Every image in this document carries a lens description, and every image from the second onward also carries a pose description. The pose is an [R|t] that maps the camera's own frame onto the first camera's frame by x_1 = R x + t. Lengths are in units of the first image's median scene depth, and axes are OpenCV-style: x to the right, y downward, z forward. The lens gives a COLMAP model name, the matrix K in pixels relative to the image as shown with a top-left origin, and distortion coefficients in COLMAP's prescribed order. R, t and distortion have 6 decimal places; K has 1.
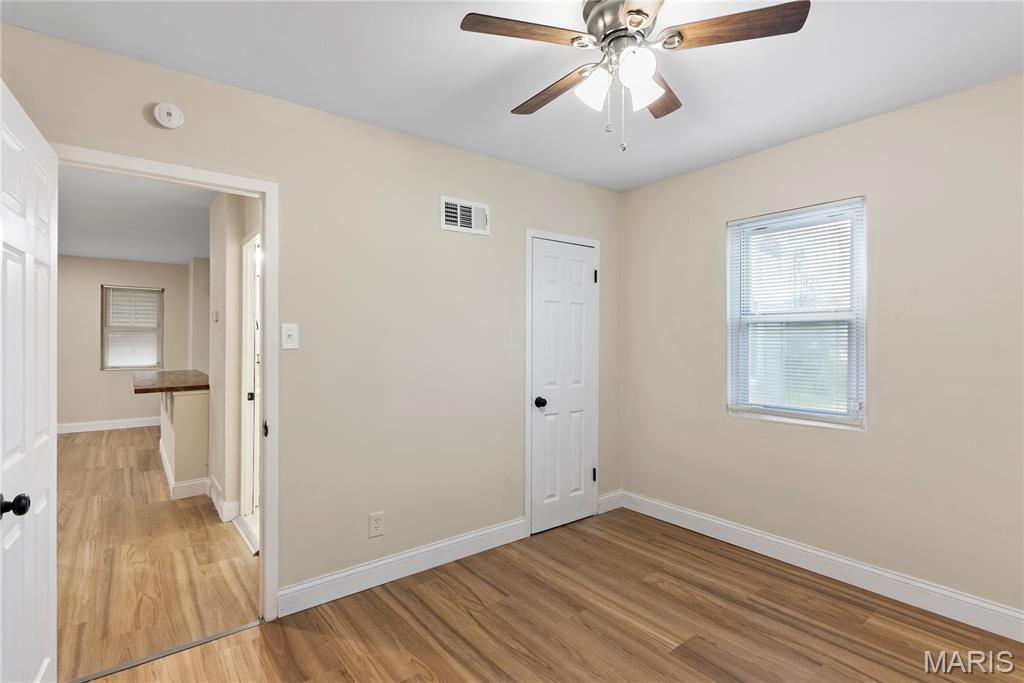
lens RADIAL K [[489.0, 0, 510.6], [0, 489.0, 340.9], [0, 0, 1]] dist [0.002672, -0.000212]
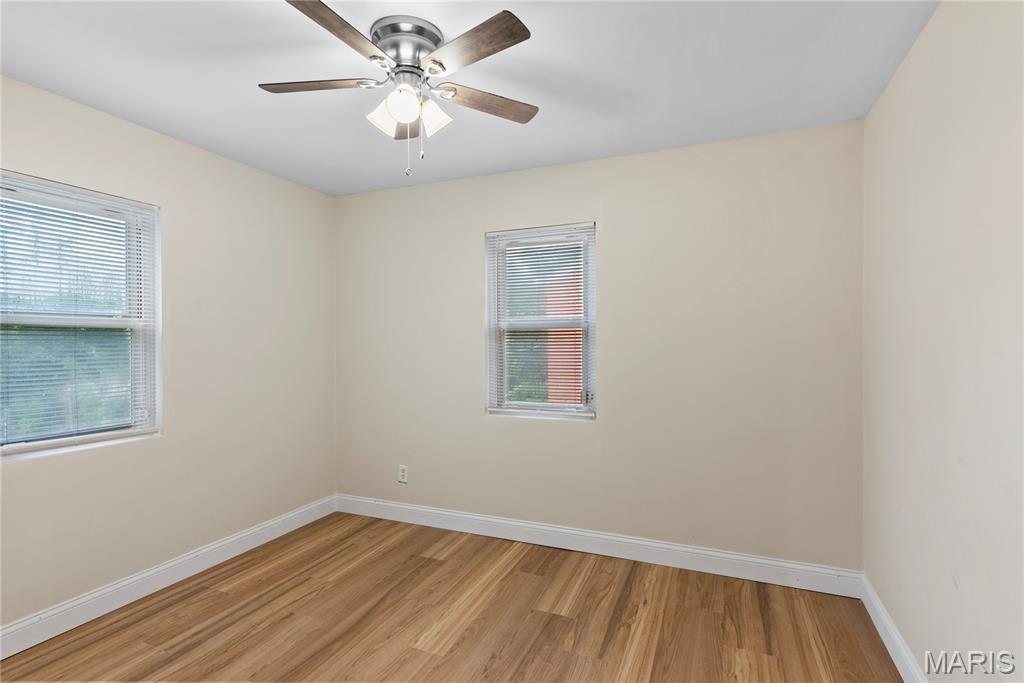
lens RADIAL K [[495.4, 0, 512.5], [0, 495.4, 324.8], [0, 0, 1]] dist [0.003463, 0.000367]
pose [[-0.483606, 0.028857, 0.874810, -0.609026], [0.005482, 0.999537, -0.029941, -0.014063], [-0.875269, -0.009683, -0.483540, 0.934323]]
